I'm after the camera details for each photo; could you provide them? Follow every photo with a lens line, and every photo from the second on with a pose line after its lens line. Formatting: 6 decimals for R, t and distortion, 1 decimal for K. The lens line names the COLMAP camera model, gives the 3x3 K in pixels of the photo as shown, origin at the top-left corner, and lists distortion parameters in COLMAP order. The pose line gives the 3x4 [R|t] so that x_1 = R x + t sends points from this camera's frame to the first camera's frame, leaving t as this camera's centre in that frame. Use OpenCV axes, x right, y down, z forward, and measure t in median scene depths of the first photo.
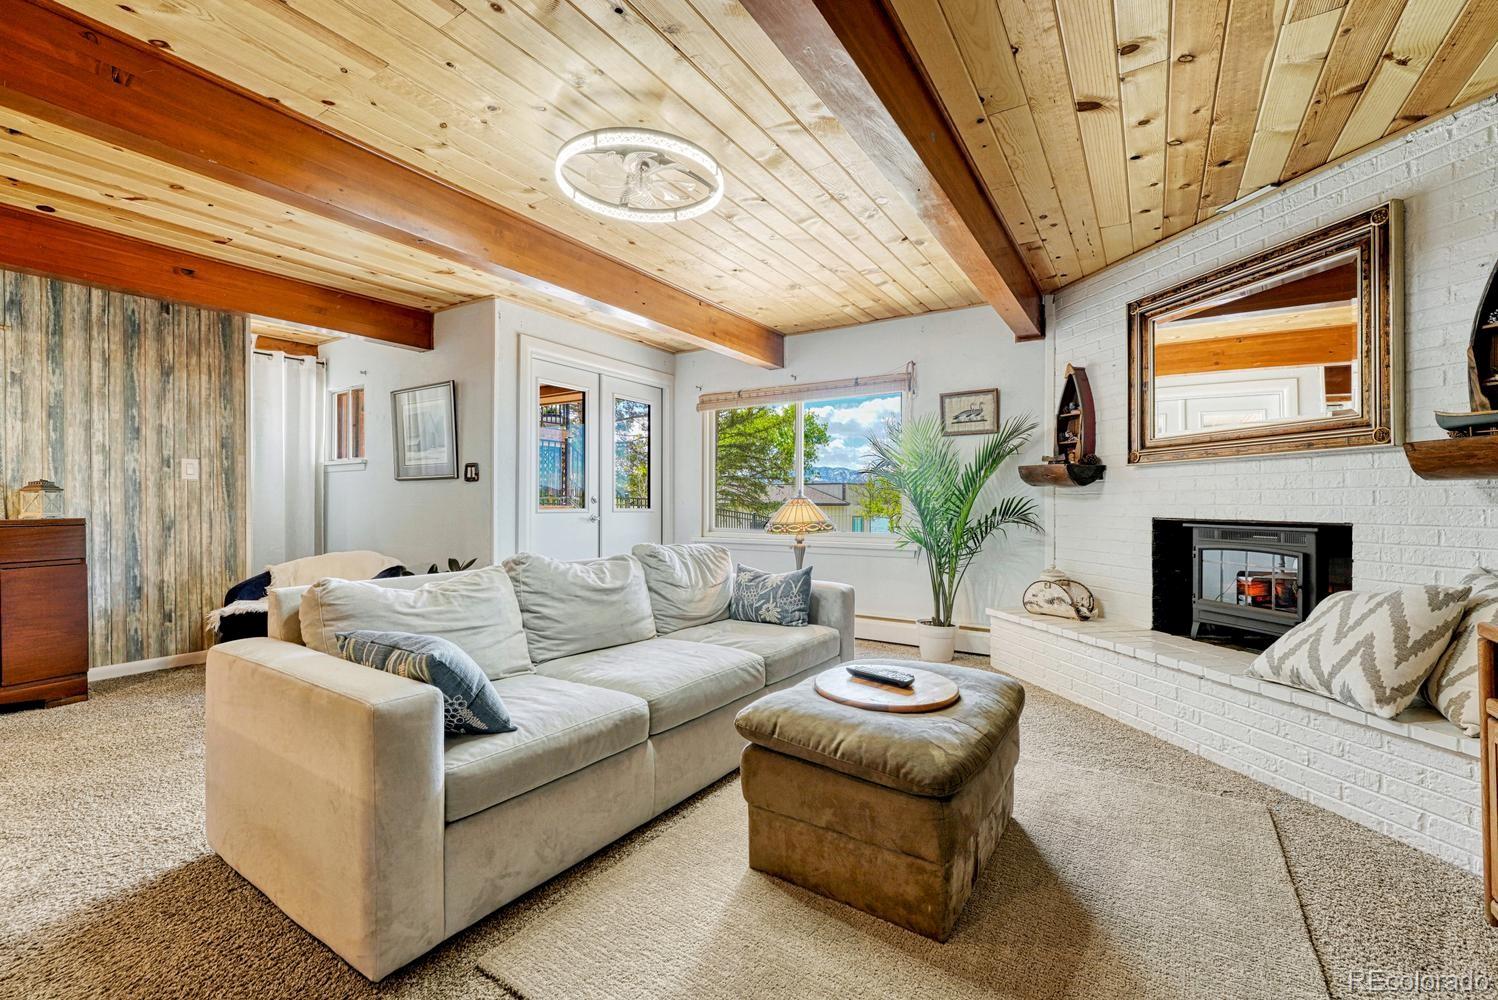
lens RADIAL K [[632.2, 0, 775.1], [0, 632.2, 502.2], [0, 0, 1]] dist [-0.000438, -0.000052]
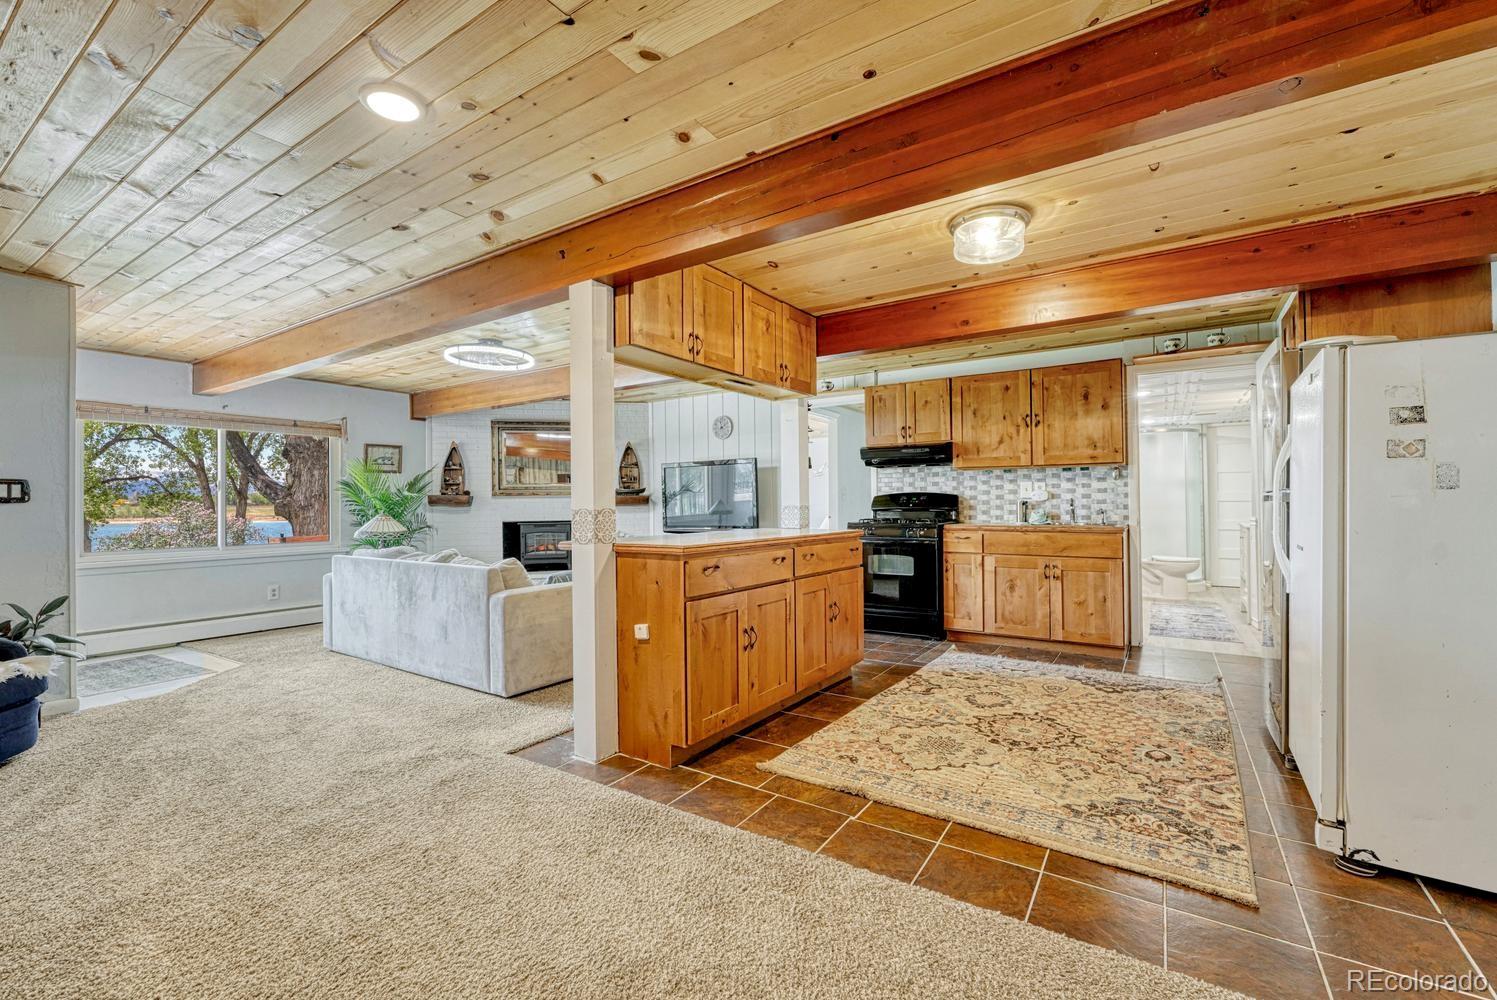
lens RADIAL K [[633.8, 0, 748.5], [0, 633.8, 500.0], [0, 0, 1]] dist [-0.000982, -0.000283]
pose [[0.038471, 0.005505, 0.999245, -1.406789], [0.012390, 0.999905, -0.005986, -0.022839], [-0.999183, 0.012611, 0.038399, 0.057288]]
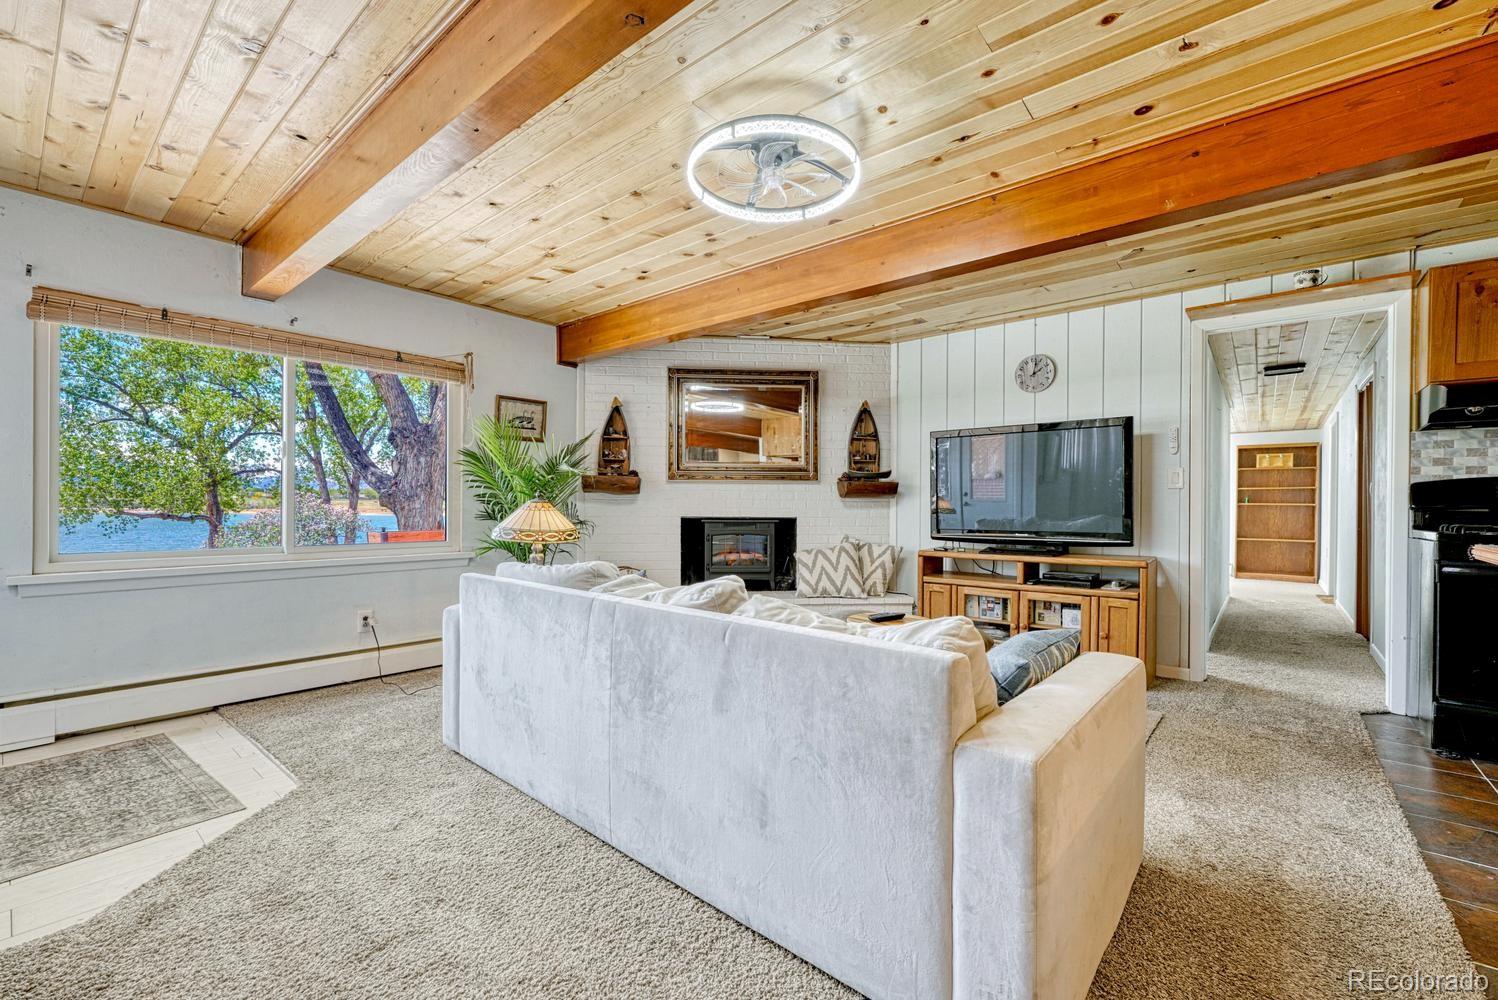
lens RADIAL K [[625.6, 0, 739.1], [0, 625.6, 507.2], [0, 0, 1]] dist [0.000770, -0.000302]
pose [[0.164207, -0.000848, 0.986426, -0.750273], [-0.005805, 0.999981, 0.001826, -0.001736], [-0.986409, -0.006026, 0.164199, 0.559857]]
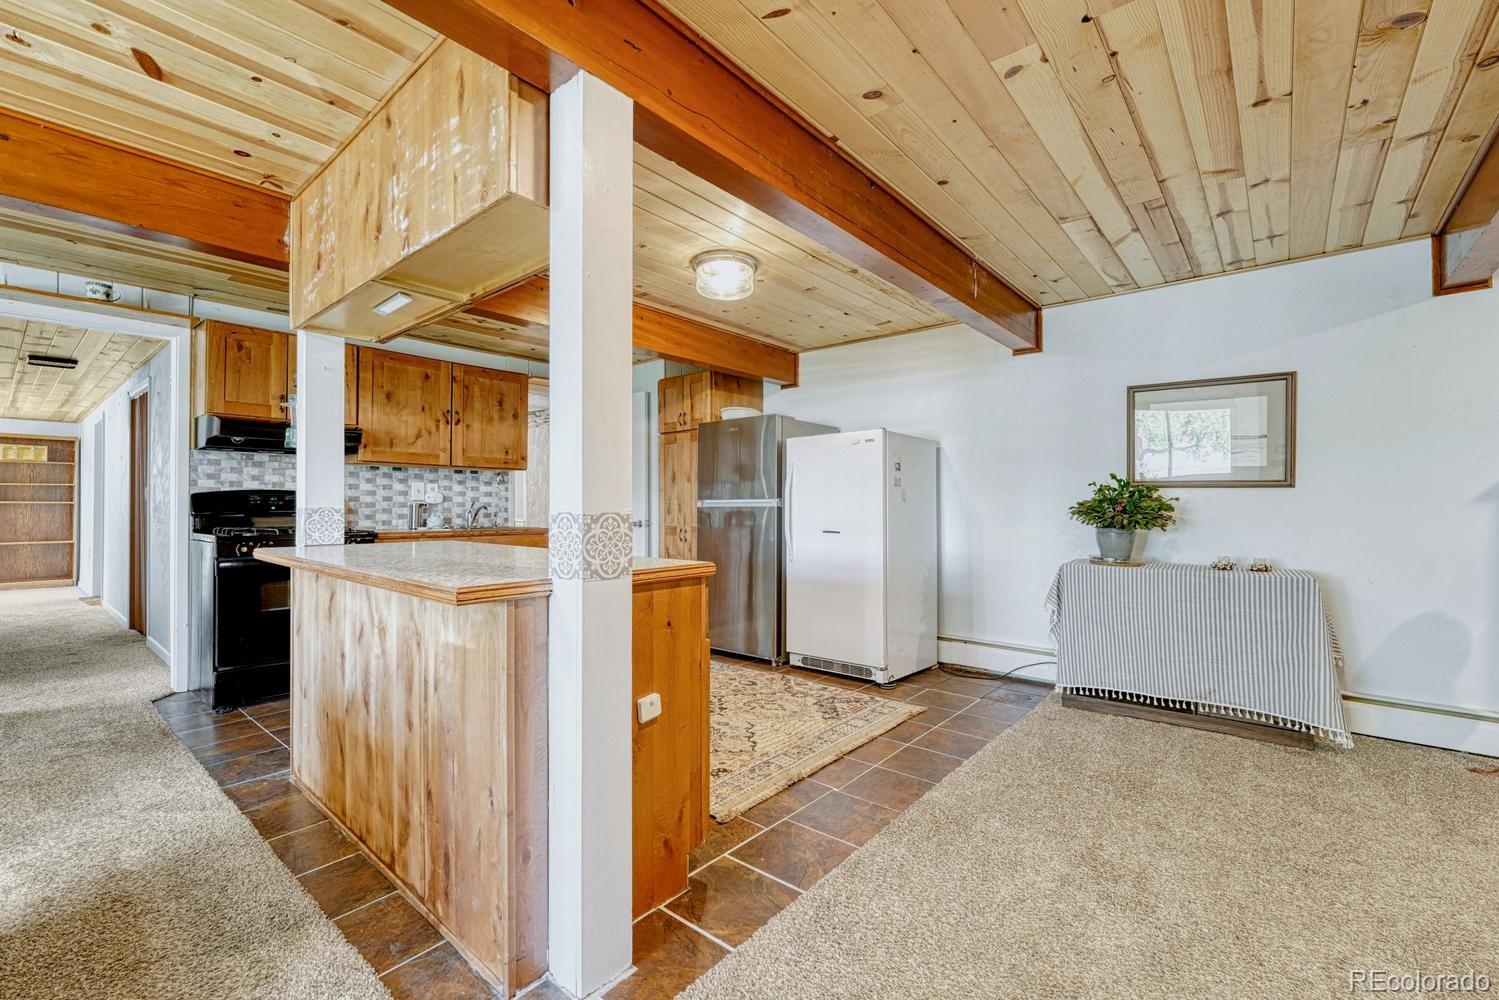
lens RADIAL K [[634.7, 0, 749.5], [0, 634.7, 500.0], [0, 0, 1]] dist [-0.000982, -0.000283]
pose [[-0.987509, 0.000162, 0.157561, -0.809677], [-0.000248, 0.999997, -0.002586, -0.025674], [-0.157561, -0.002593, -0.987506, 0.666114]]
